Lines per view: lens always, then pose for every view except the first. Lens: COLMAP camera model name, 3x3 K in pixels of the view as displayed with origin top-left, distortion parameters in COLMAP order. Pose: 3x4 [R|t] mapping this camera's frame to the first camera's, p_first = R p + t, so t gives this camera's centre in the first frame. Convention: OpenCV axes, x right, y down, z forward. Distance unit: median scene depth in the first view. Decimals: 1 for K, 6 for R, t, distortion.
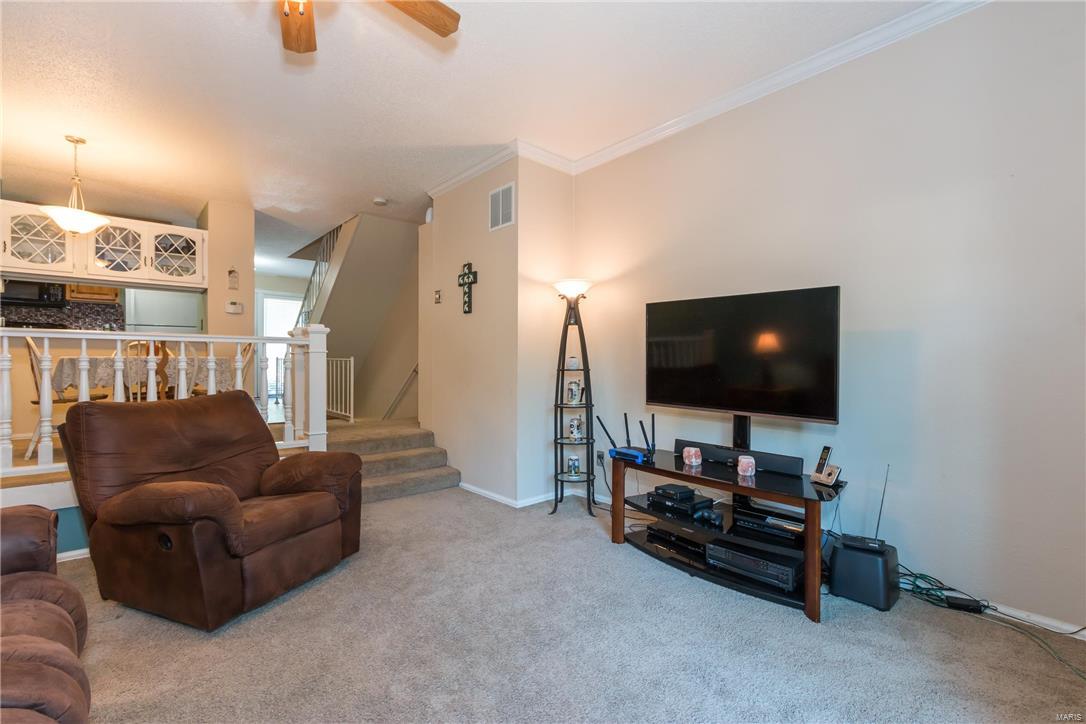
lens RADIAL K [[488.1, 0, 546.6], [0, 488.1, 360.7], [0, 0, 1]] dist [0.002407, 0.000259]
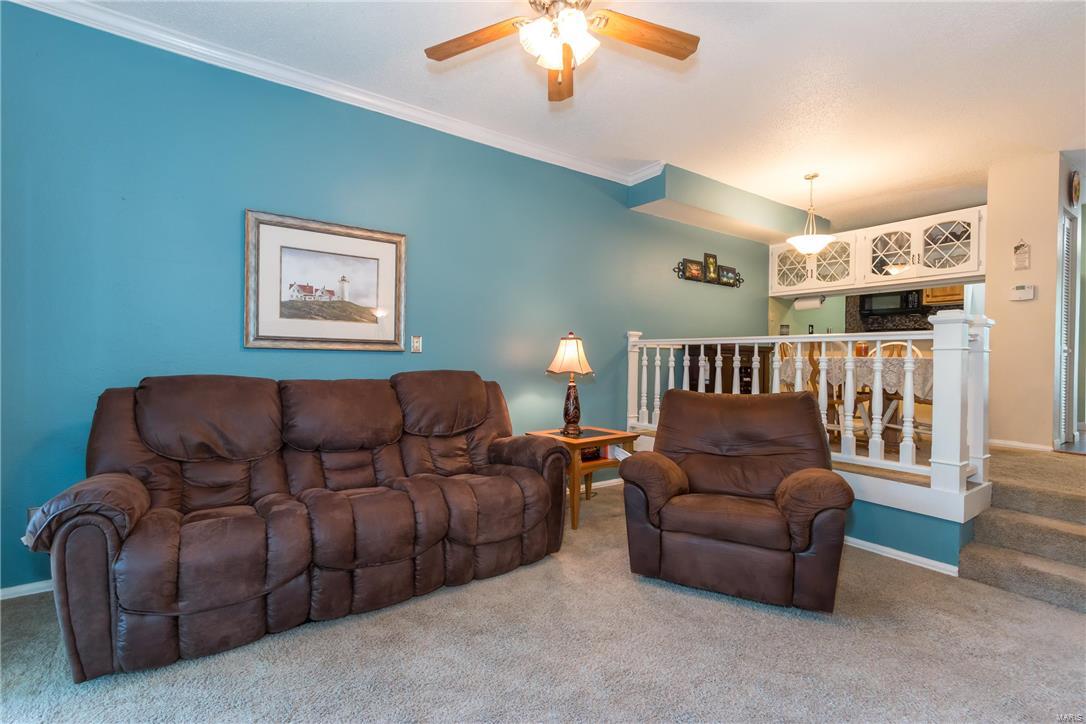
lens RADIAL K [[488.1, 0, 538.2], [0, 488.1, 359.8], [0, 0, 1]] dist [0.002407, 0.000259]
pose [[-0.111068, 0.005936, -0.993795, 0.239502], [-0.005944, 0.999960, 0.006637, -0.003634], [0.993795, 0.006645, -0.111028, 0.358384]]
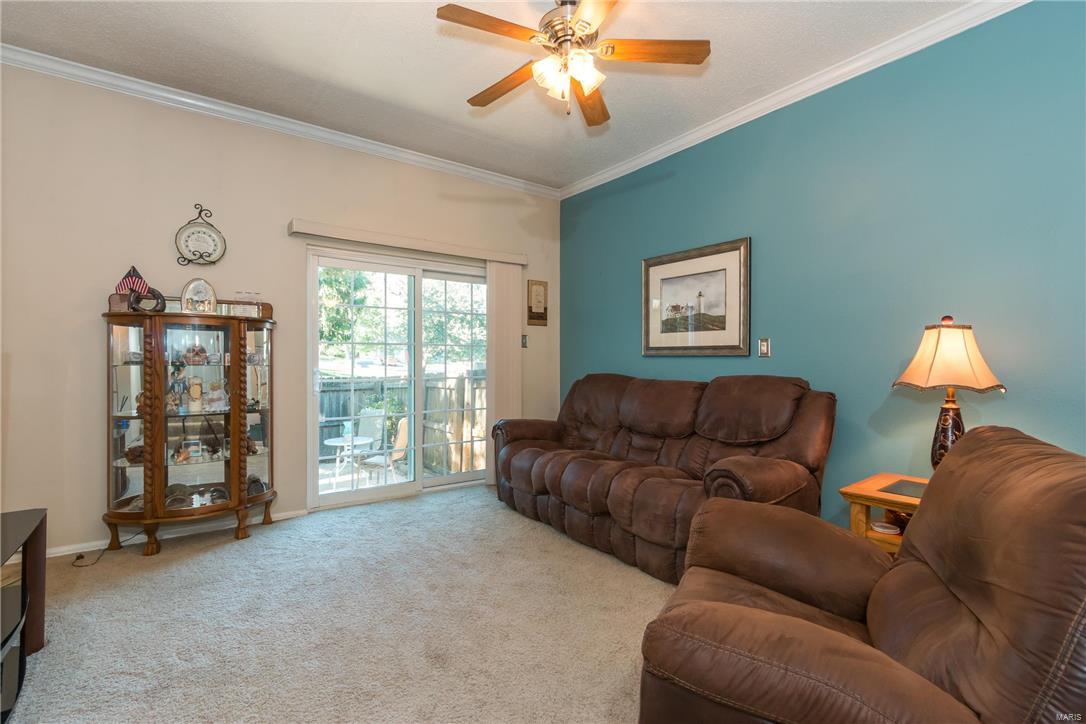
lens RADIAL K [[488.1, 0, 536.4], [0, 488.1, 364.7], [0, 0, 1]] dist [0.002407, 0.000259]
pose [[-0.996131, 0.002483, 0.087850, -0.197826], [0.002559, 0.999996, 0.000757, 0.001453], [-0.087848, 0.000979, -0.996133, 0.799917]]
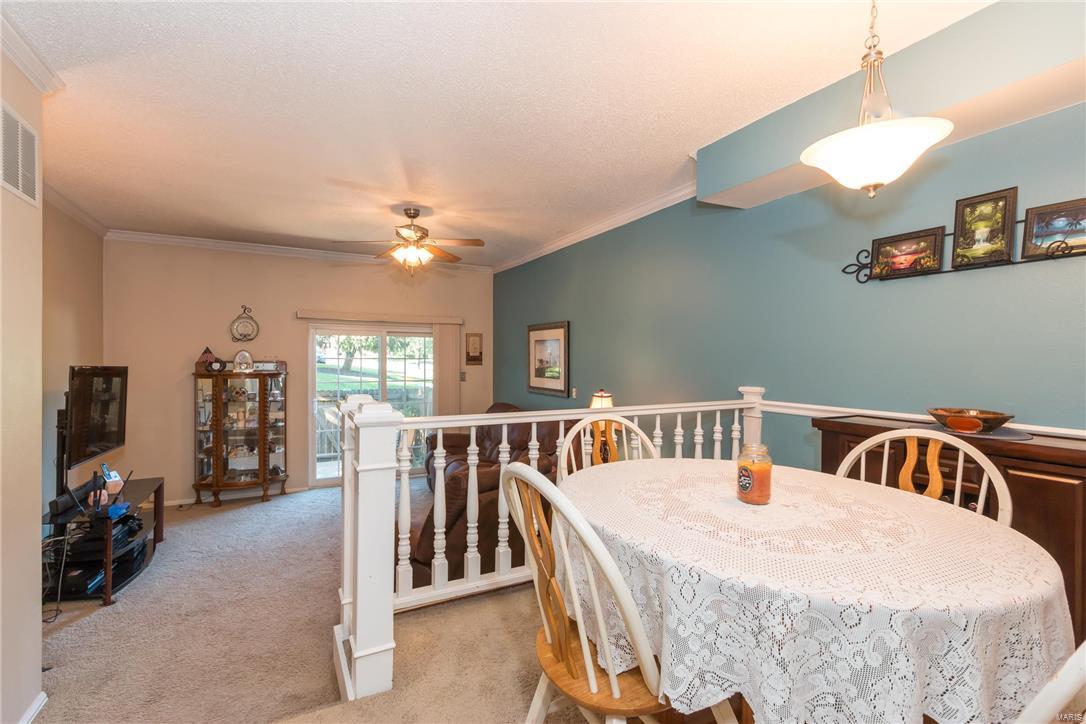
lens RADIAL K [[488.1, 0, 540.5], [0, 488.1, 364.0], [0, 0, 1]] dist [0.002407, 0.000259]
pose [[-0.975301, -0.000156, 0.220880, -0.613927], [0.000908, 0.999988, 0.004717, -0.088073], [-0.220878, 0.004801, -0.975290, 1.139932]]
